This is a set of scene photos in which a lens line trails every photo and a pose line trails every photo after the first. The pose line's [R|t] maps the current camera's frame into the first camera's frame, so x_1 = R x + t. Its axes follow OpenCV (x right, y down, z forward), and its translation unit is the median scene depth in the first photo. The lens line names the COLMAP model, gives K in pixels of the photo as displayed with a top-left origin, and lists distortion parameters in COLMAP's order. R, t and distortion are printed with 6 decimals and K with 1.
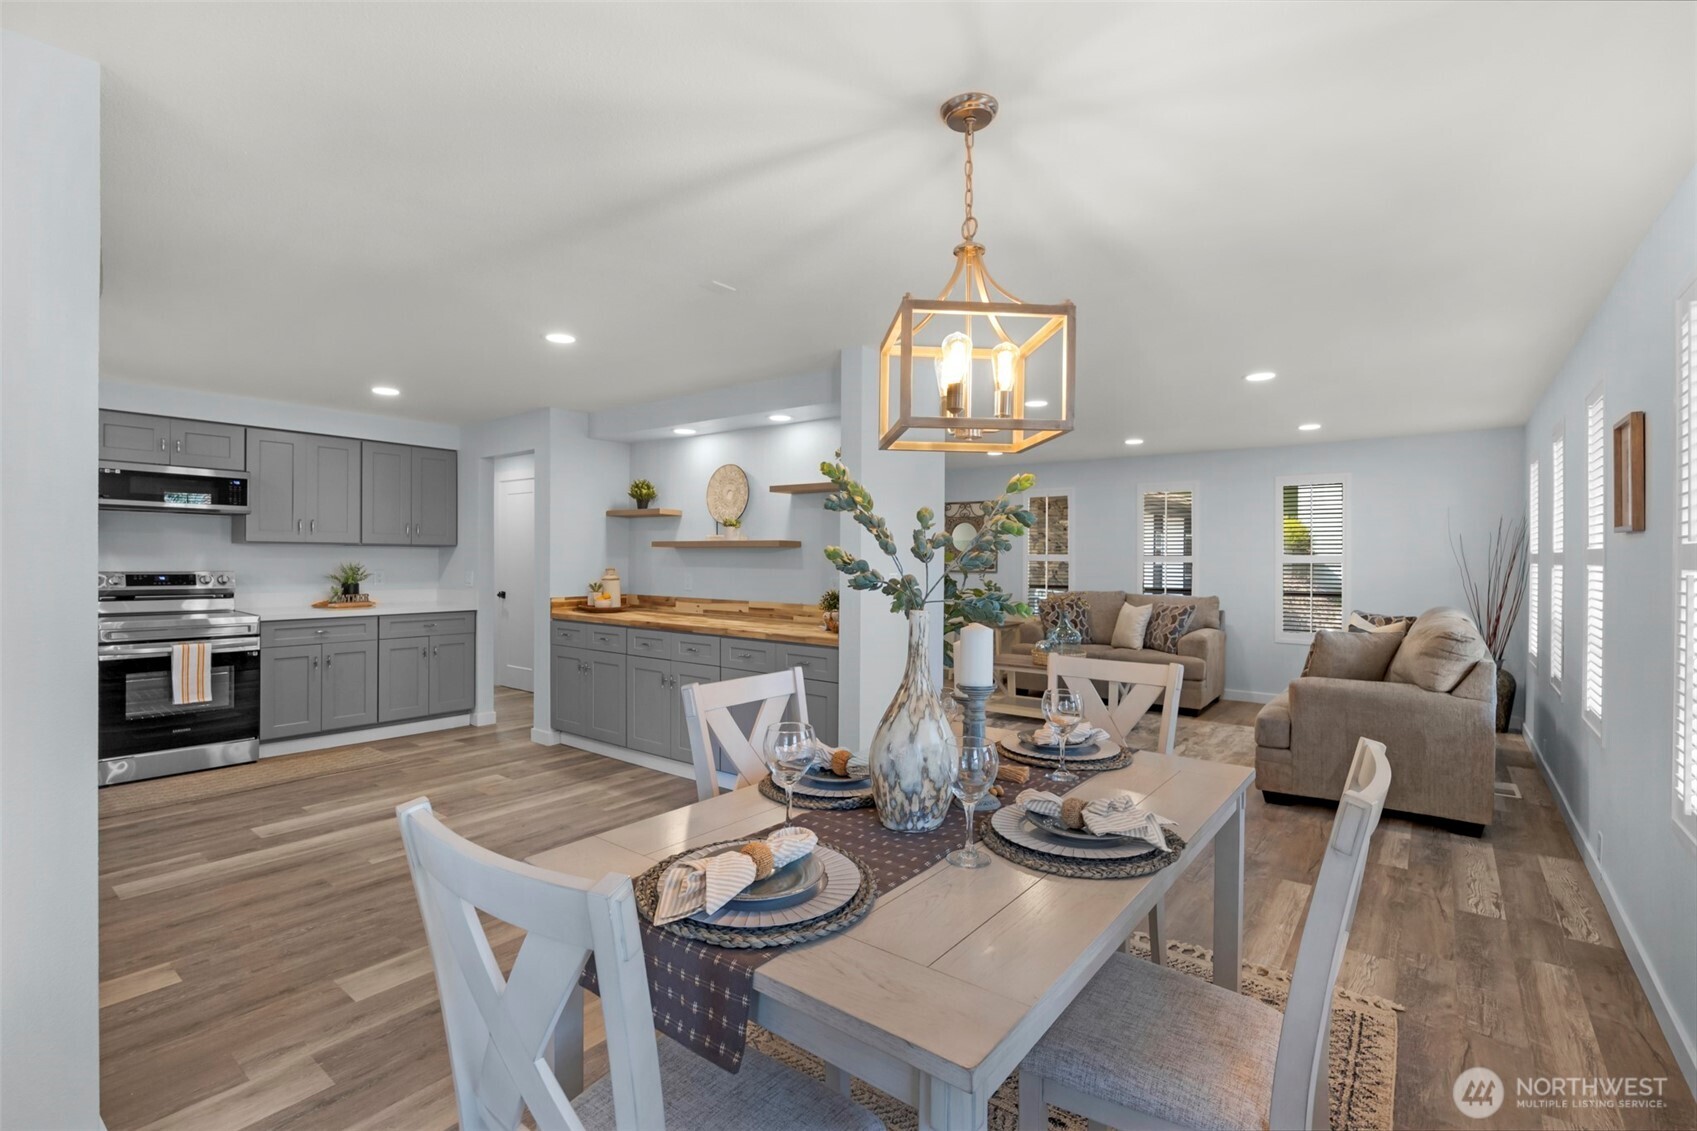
lens RADIAL K [[777.7, 0, 855.1], [0, 777.7, 557.2], [0, 0, 1]] dist [-0.007164, -0.000760]
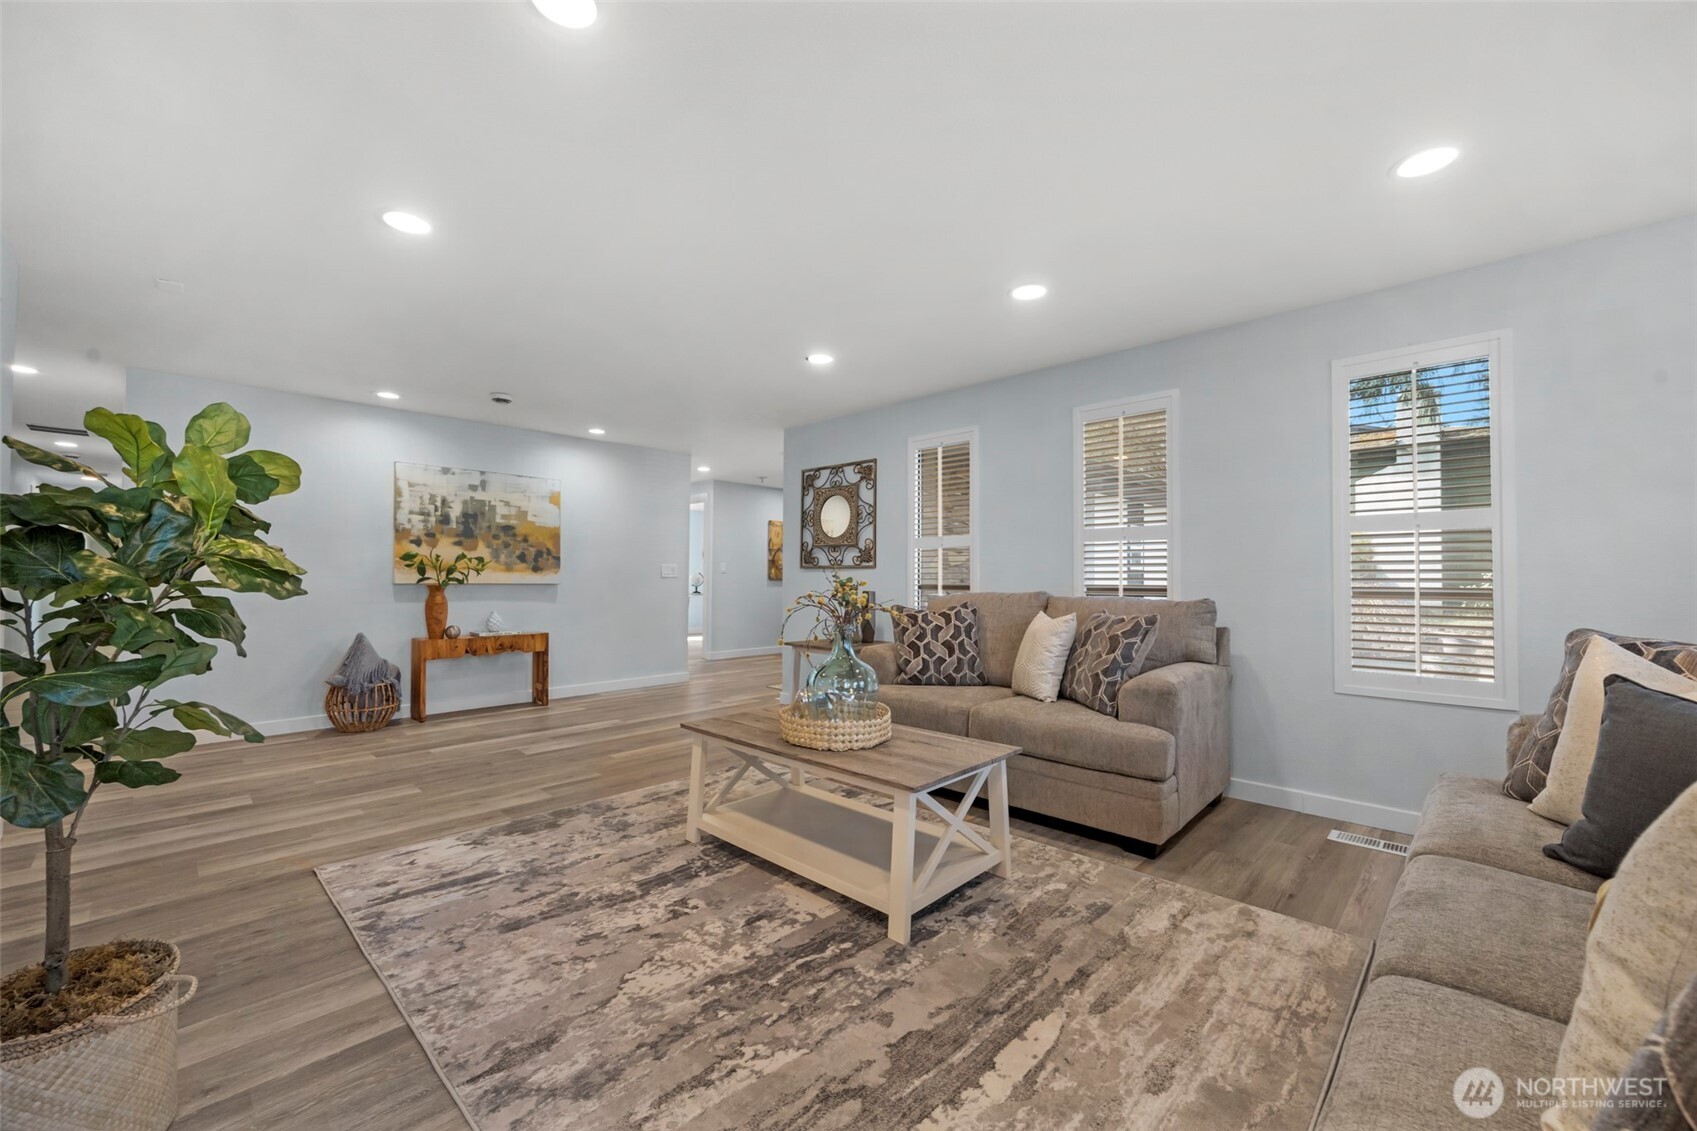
lens RADIAL K [[676.3, 0, 842.2], [0, 676.3, 562.5], [0, 0, 1]] dist [0.002549, -0.000060]
pose [[0.991355, -0.004151, -0.131141, 0.343359], [0.000908, 0.999692, -0.024783, 0.044508], [0.131203, 0.024449, 0.991054, 0.635217]]
